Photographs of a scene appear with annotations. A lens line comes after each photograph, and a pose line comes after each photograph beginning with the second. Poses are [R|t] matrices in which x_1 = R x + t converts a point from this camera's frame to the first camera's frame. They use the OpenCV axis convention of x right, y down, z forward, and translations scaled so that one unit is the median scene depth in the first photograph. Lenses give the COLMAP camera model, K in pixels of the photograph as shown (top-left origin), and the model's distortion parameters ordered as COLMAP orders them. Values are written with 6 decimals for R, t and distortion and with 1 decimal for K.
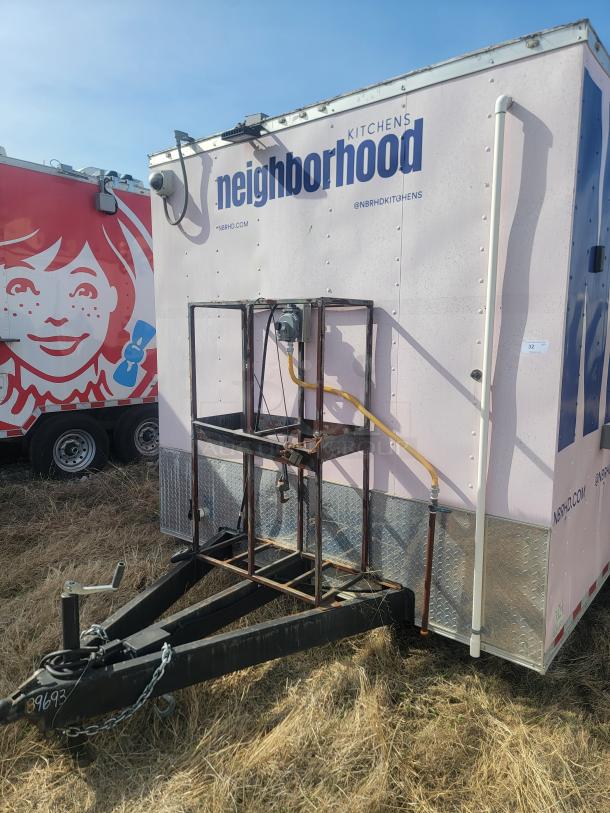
lens RADIAL K [[554.8, 0, 319.7], [0, 554.8, 409.5], [0, 0, 1]] dist [0.019601, -0.005659]
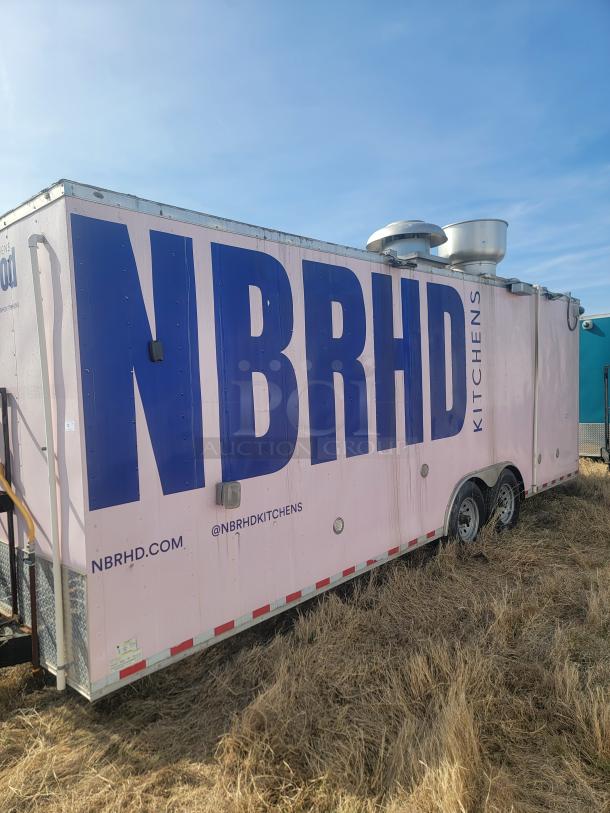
lens RADIAL K [[571.8, 0, 311.0], [0, 571.8, 409.0], [0, 0, 1]] dist [0.053636, -0.051279]
pose [[0.996638, -0.038911, -0.072102, 0.811366], [0.032513, 0.995601, -0.087869, -0.015916], [0.075204, 0.085229, 0.993519, -0.192608]]
